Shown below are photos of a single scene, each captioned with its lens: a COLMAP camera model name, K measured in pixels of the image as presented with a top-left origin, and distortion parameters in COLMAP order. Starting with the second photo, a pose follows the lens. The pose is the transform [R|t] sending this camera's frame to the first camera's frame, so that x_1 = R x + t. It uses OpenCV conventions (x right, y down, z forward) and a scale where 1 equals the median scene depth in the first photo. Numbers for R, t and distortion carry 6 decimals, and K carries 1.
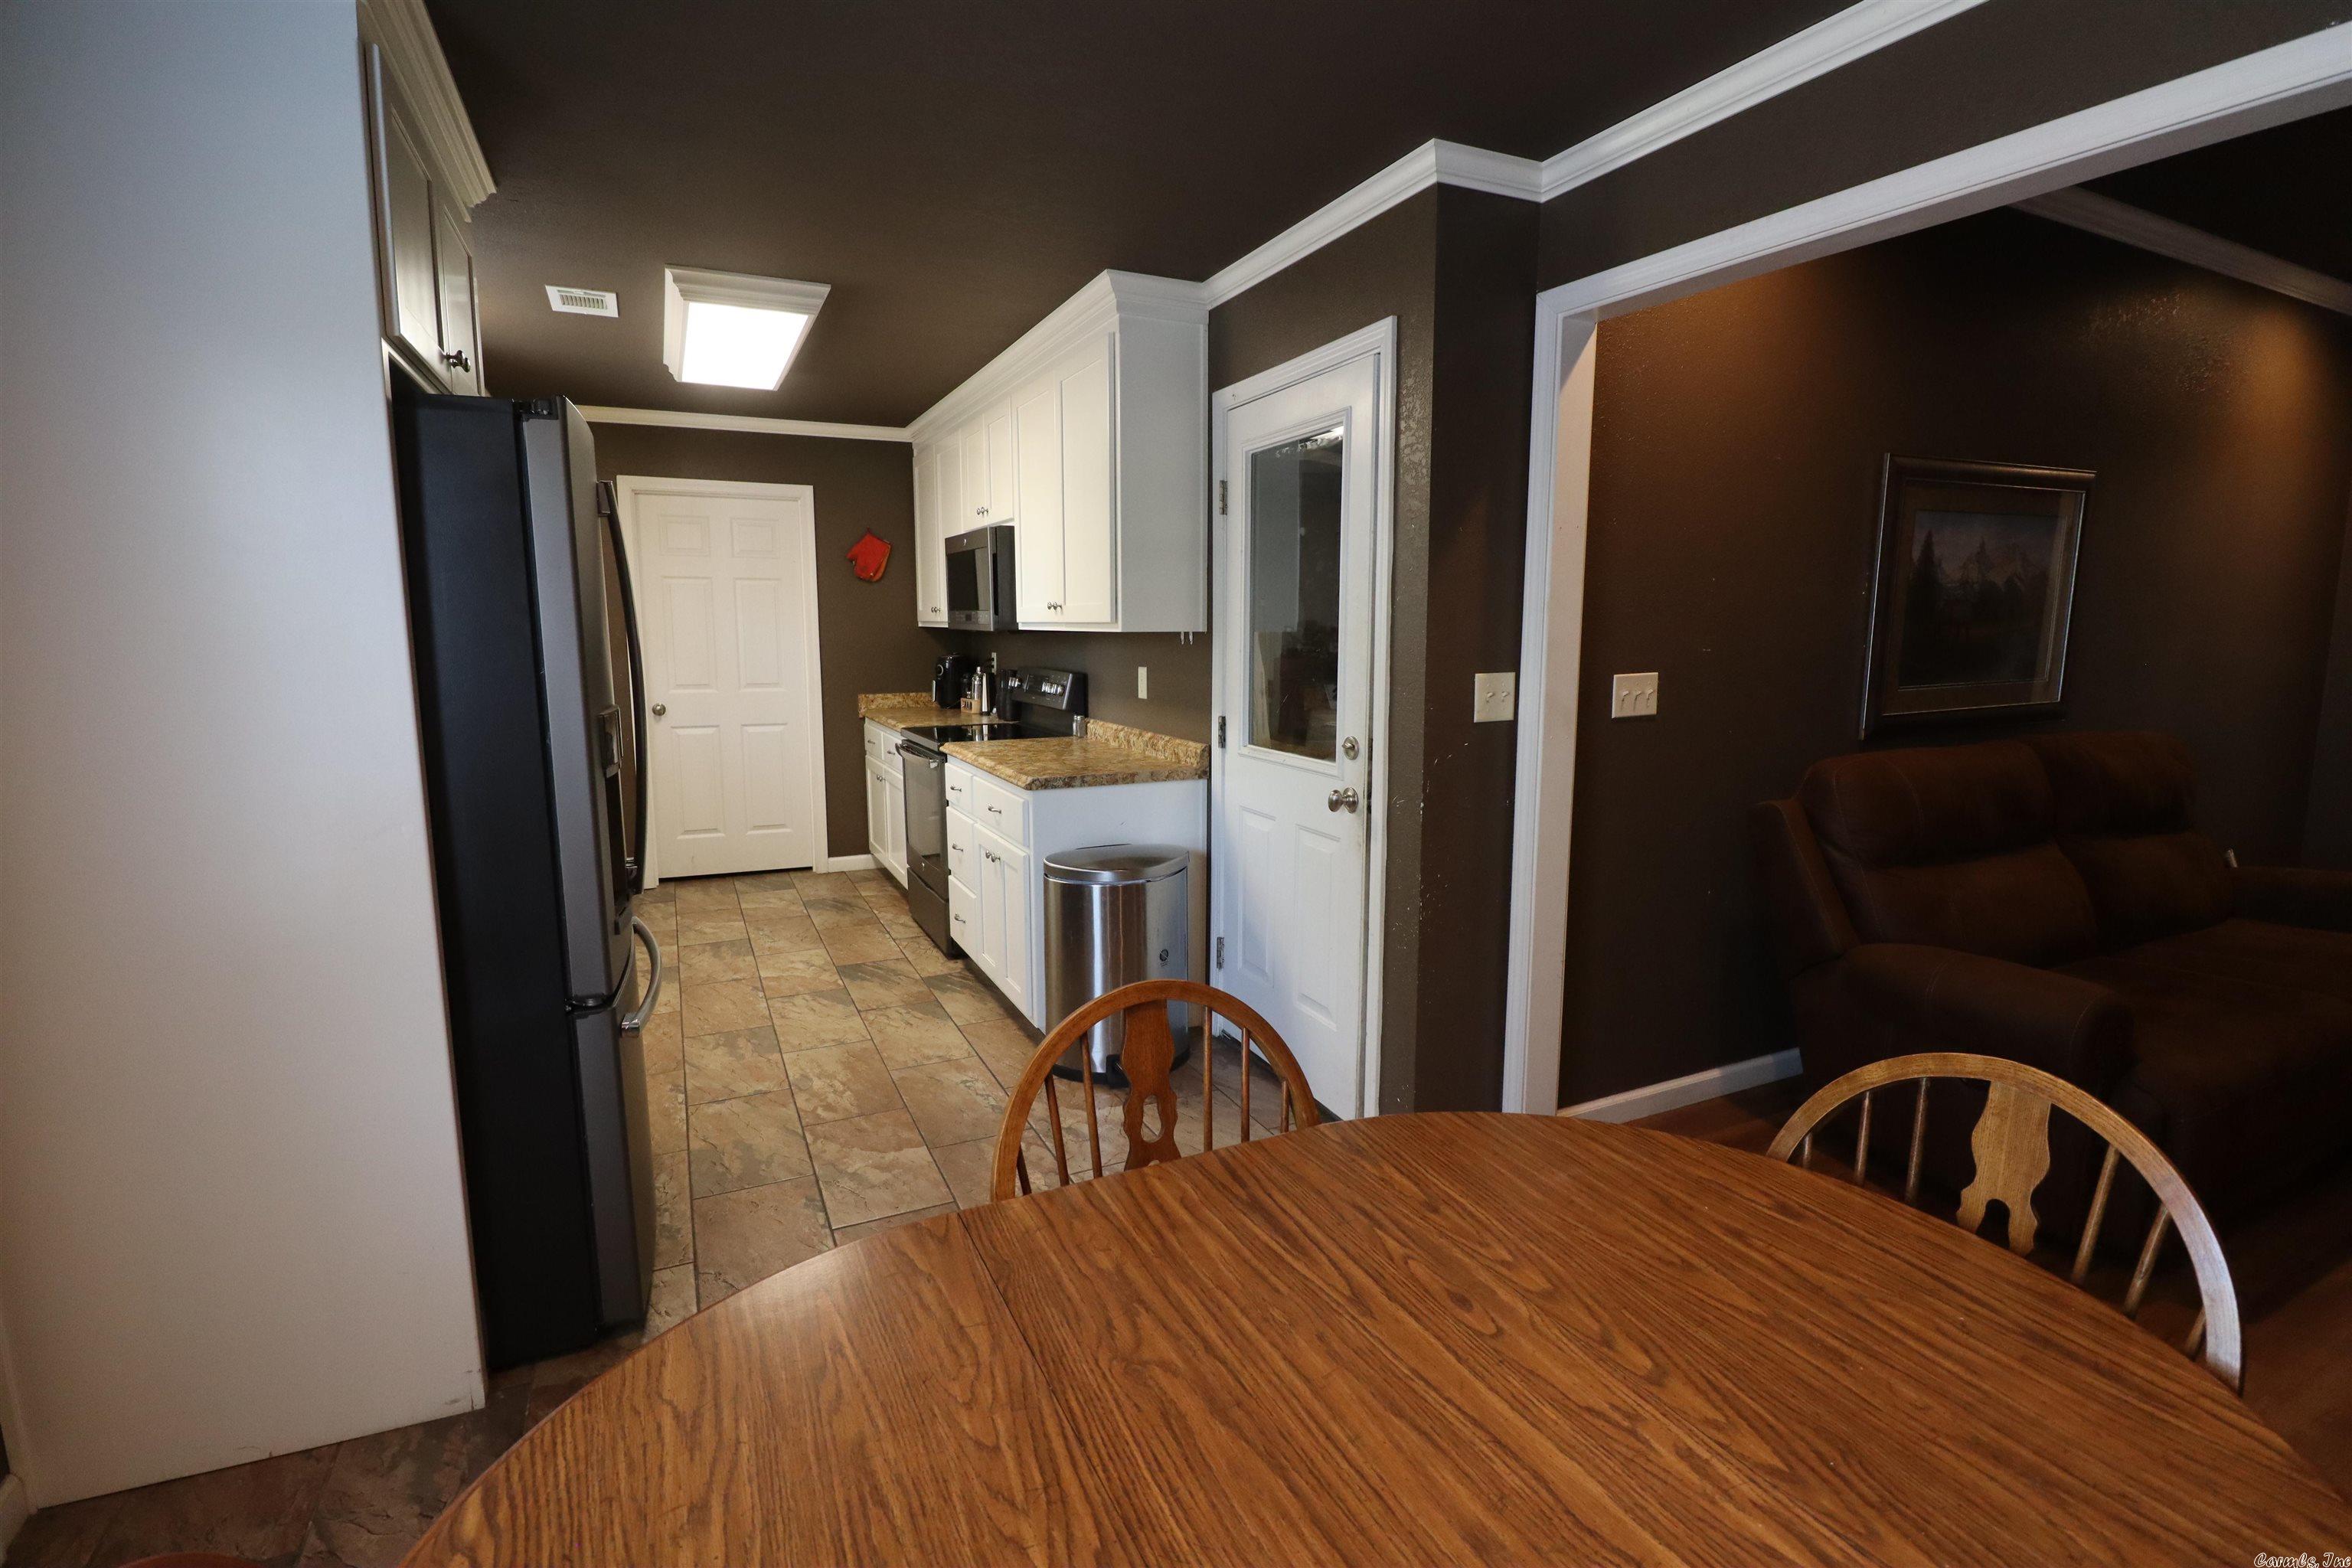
lens RADIAL K [[1092.7, 0, 1187.4], [0, 1092.7, 775.0], [0, 0, 1]] dist [-0.009502, -0.006561]
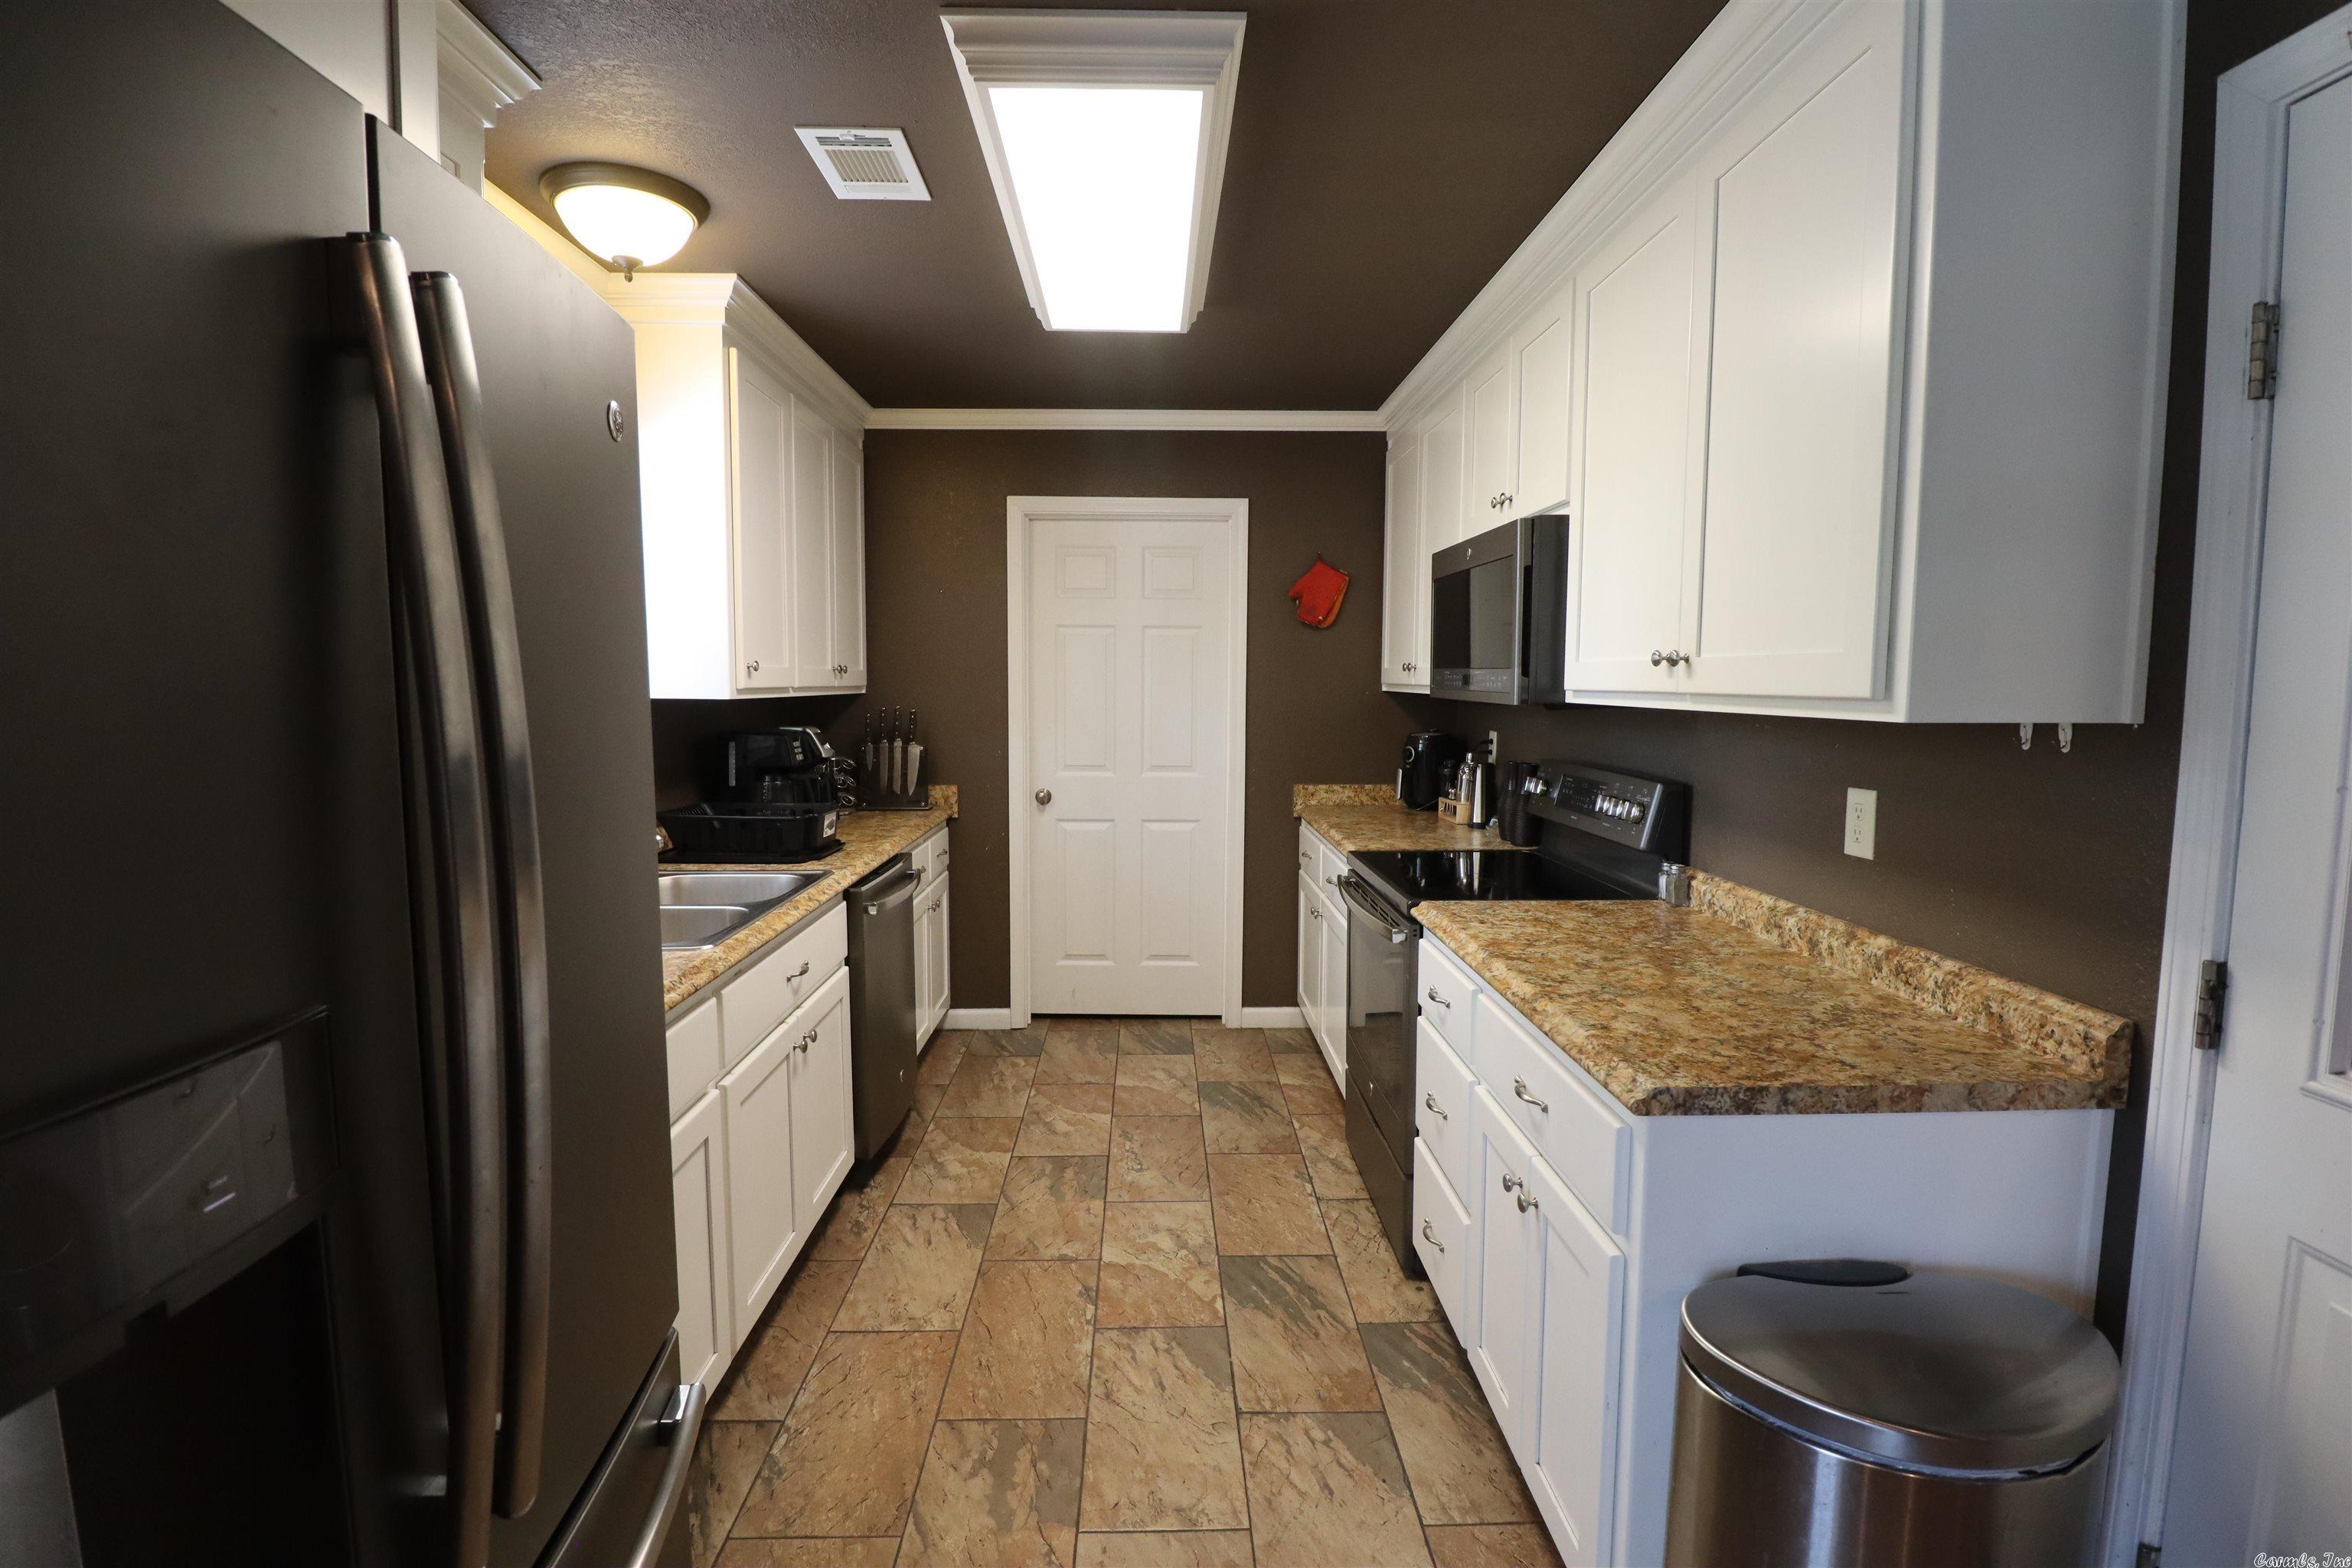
lens RADIAL K [[1092.7, 0, 1174.0], [0, 1092.7, 781.4], [0, 0, 1]] dist [-0.009502, -0.006561]
pose [[0.912144, 0.039825, -0.407930, -0.104300], [-0.058669, 0.997706, -0.033783, -0.061077], [0.405648, 0.054748, 0.912388, 0.404690]]
